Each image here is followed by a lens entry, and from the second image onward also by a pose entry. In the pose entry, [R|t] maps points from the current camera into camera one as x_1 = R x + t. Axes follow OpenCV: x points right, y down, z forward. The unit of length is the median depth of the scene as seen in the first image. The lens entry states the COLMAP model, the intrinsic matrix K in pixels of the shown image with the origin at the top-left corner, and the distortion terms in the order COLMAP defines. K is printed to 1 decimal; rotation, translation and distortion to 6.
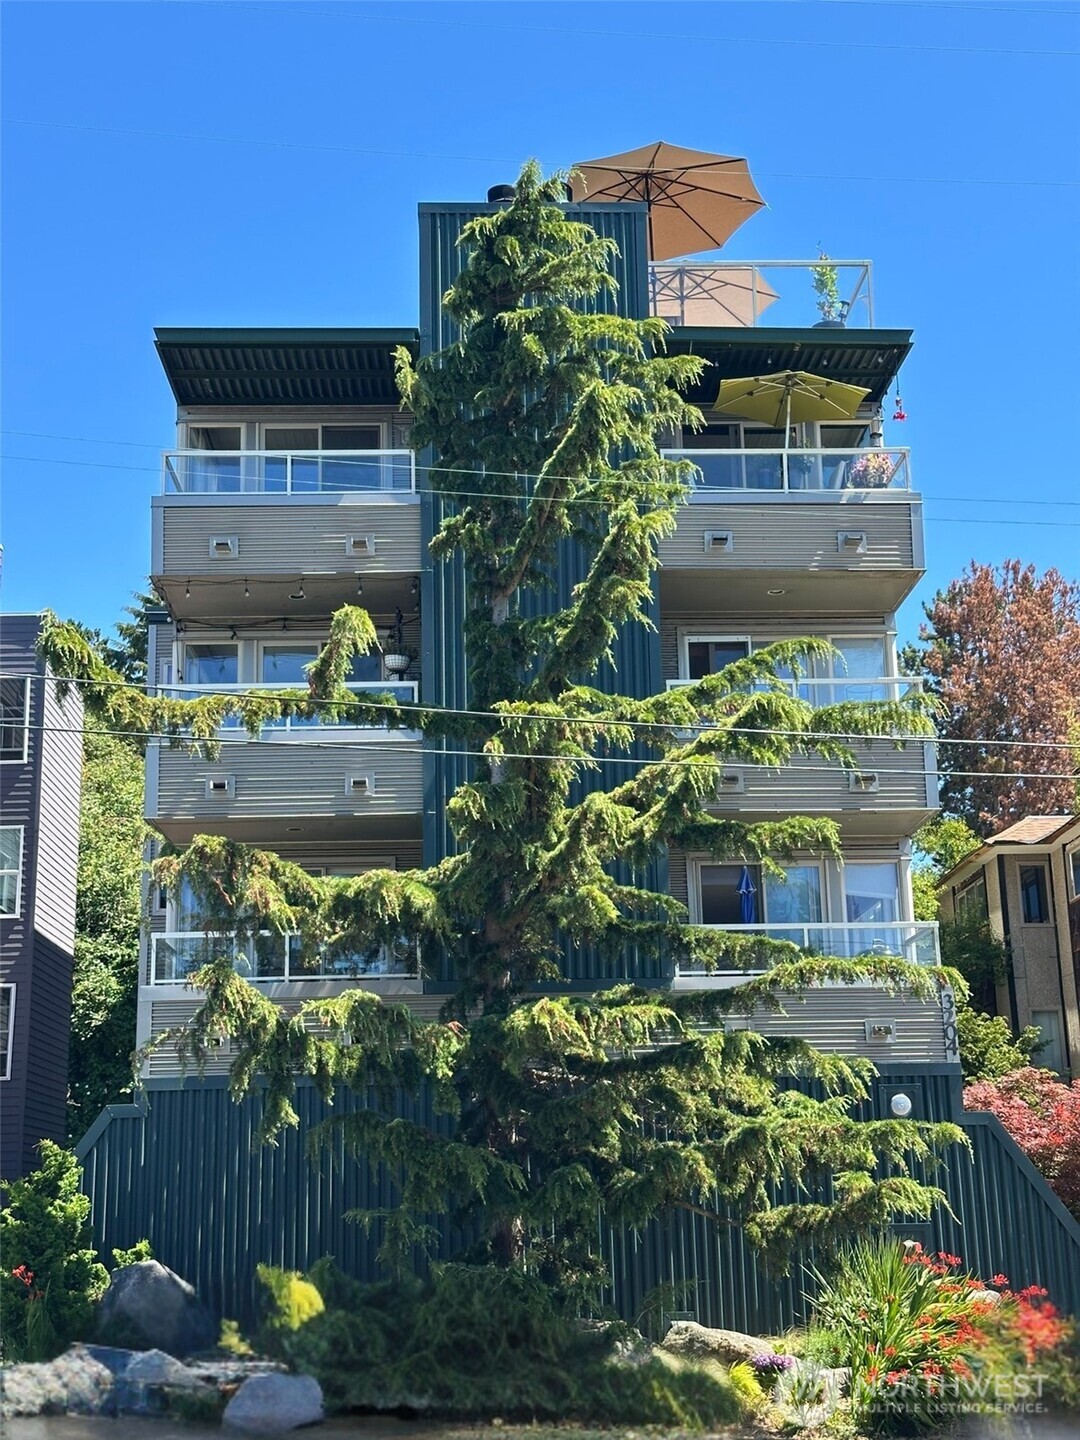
lens RADIAL K [[587.9, 0, 539.4], [0, 587.9, 715.7], [0, 0, 1]] dist [0.017756, 0.000017]
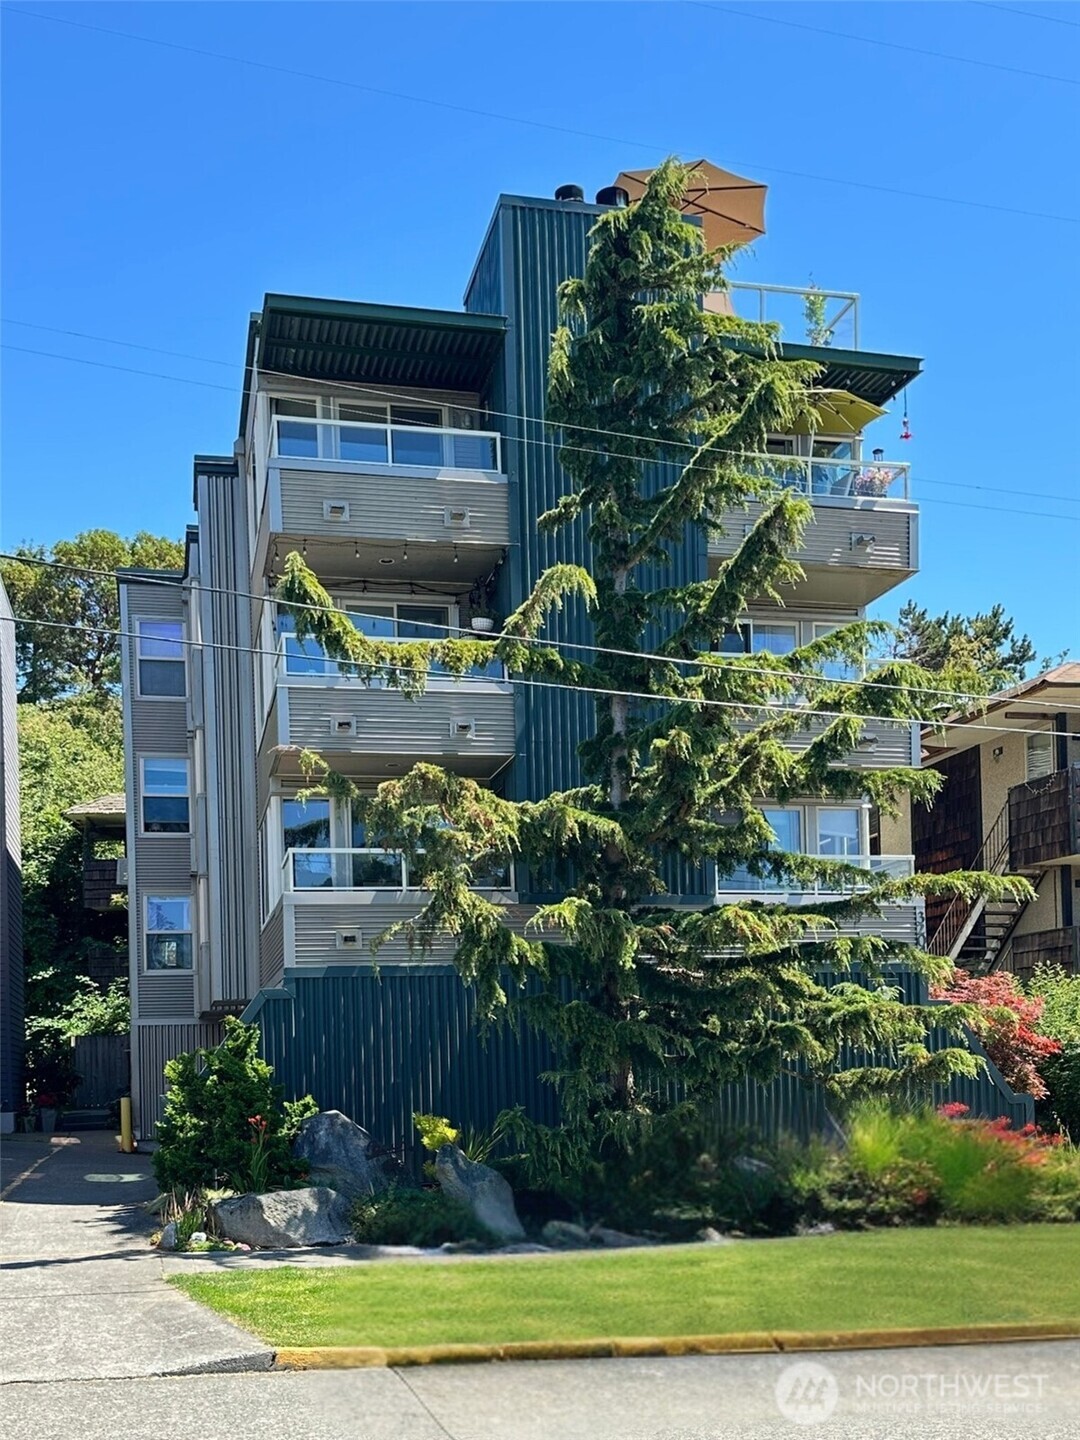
lens RADIAL K [[494.4, 0, 540.0], [0, 494.4, 720.0], [0, 0, 1]] dist [0.018981, 0.000027]
pose [[0.996991, 0.041446, 0.065510, -0.304848], [-0.046431, 0.995987, 0.076507, 0.025620], [-0.062076, -0.079319, 0.994915, 0.029149]]
